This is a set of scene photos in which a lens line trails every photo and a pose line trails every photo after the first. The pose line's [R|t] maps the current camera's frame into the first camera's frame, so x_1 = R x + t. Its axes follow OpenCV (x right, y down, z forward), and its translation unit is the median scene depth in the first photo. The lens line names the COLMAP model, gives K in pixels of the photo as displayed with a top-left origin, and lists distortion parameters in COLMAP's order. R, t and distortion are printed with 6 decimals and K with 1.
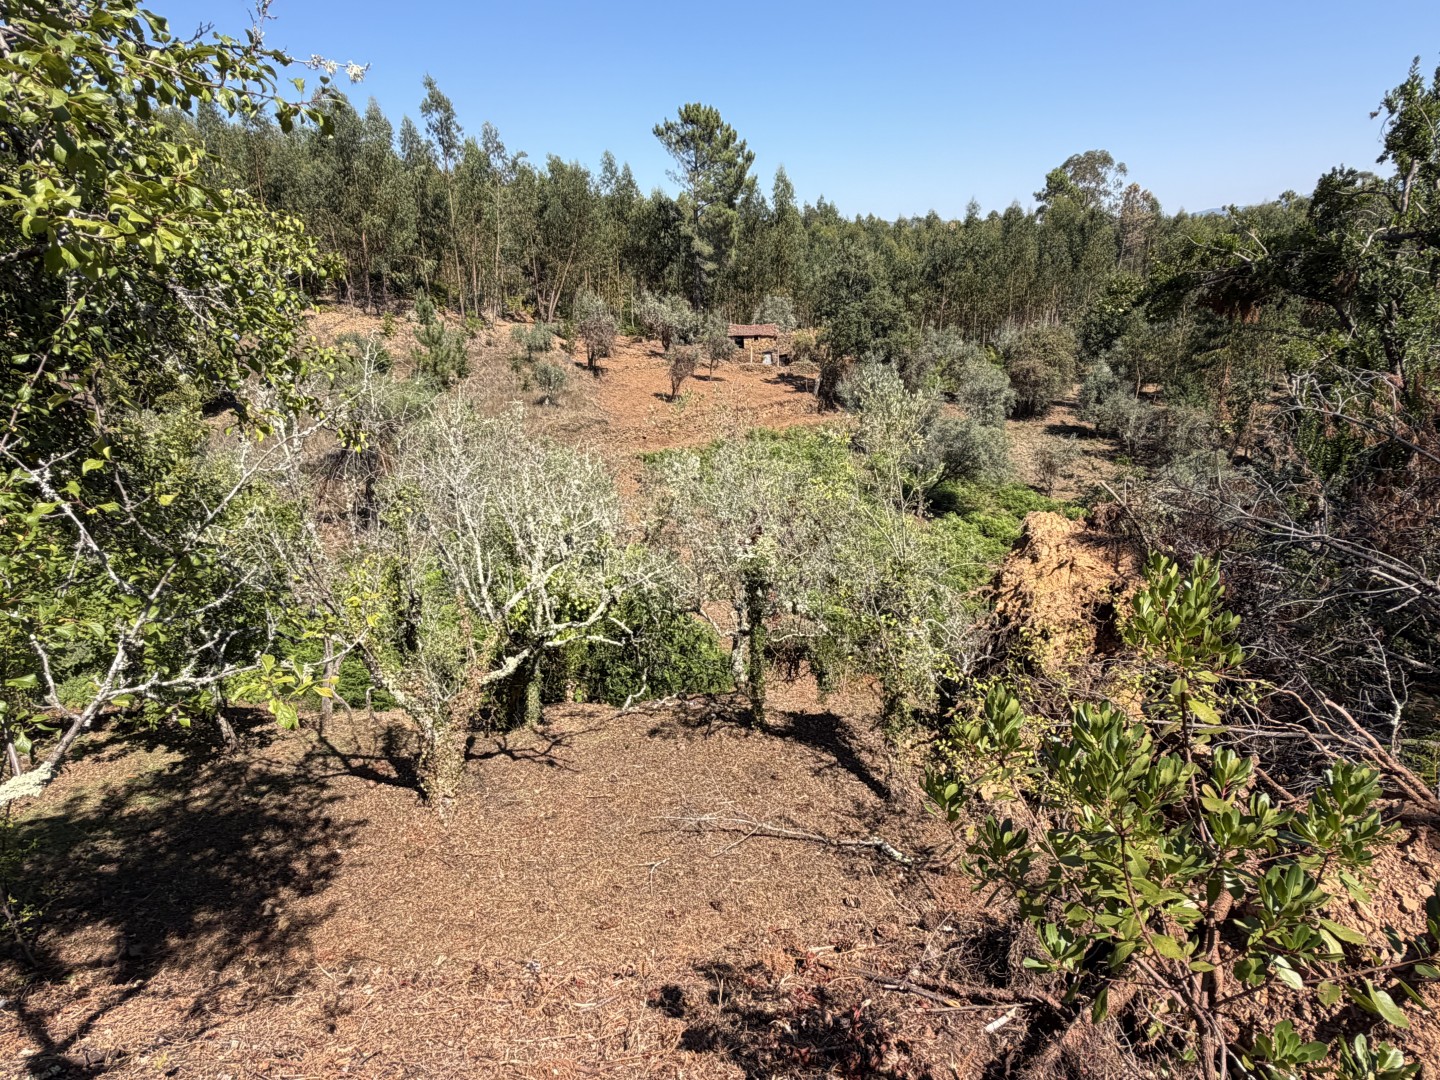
lens RADIAL K [[845.9, 0, 715.3], [0, 845.9, 535.6], [0, 0, 1]] dist [0.020216, 0.009640]
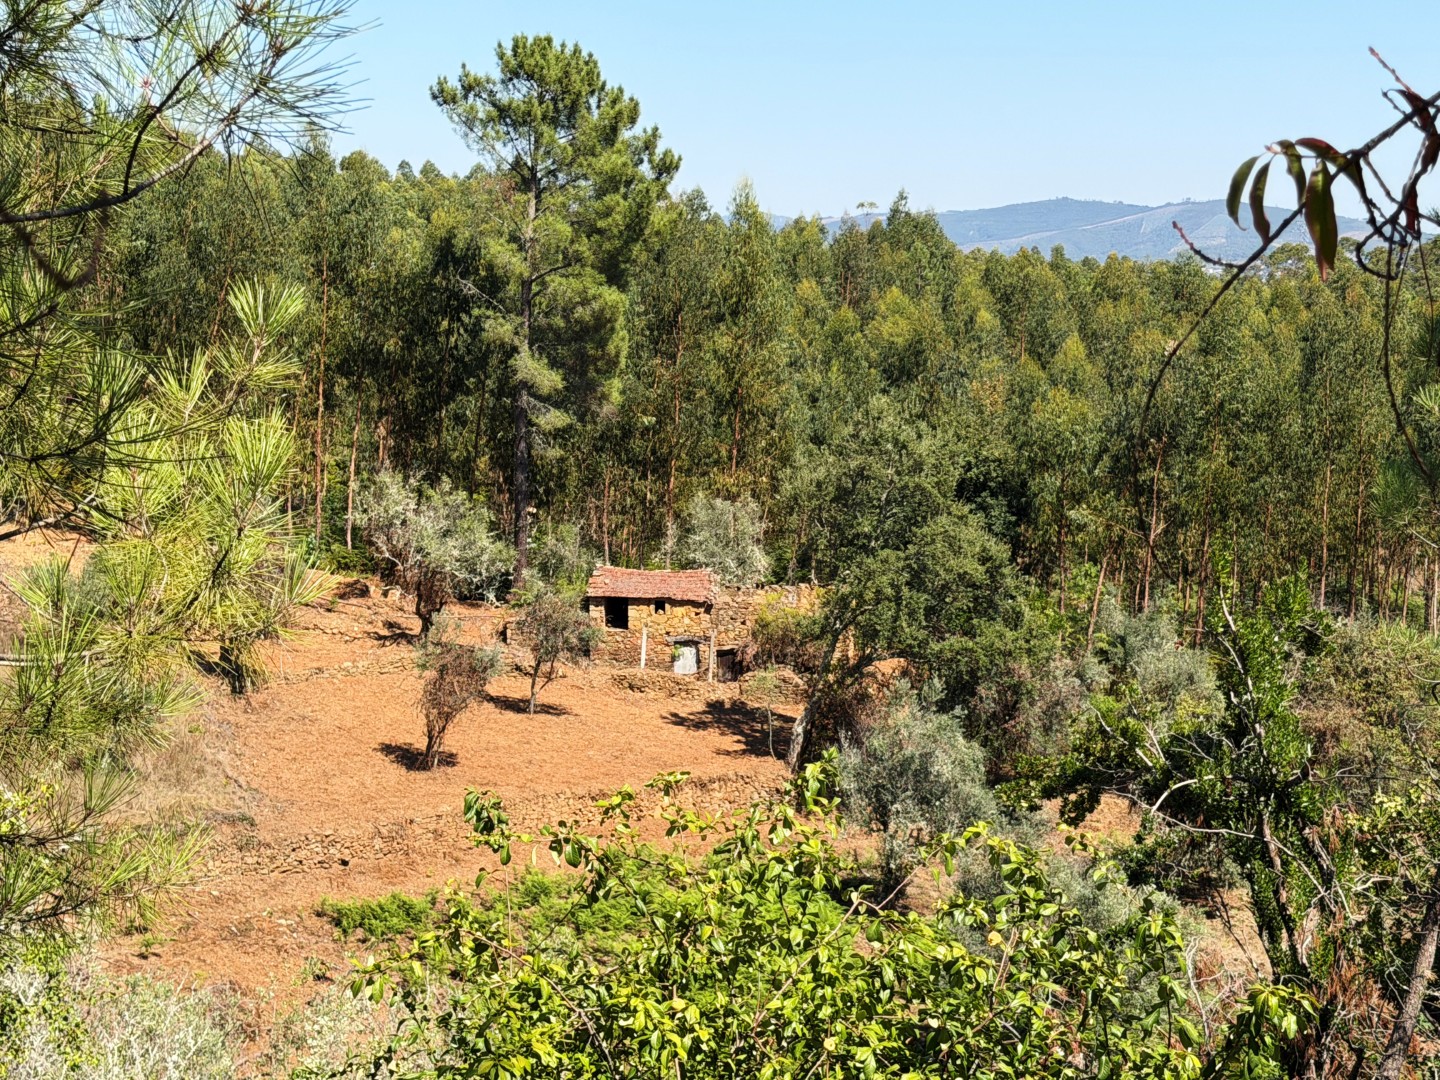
lens RADIAL K [[2635.6, 0, 720.5], [0, 2635.6, 544.2], [0, 0, 1]] dist [0.110102, 0.000000]
pose [[0.997912, 0.053533, 0.036129, 0.030753], [-0.044708, 0.976302, -0.211743, -0.004051], [-0.046608, 0.209685, 0.976657, -0.196748]]
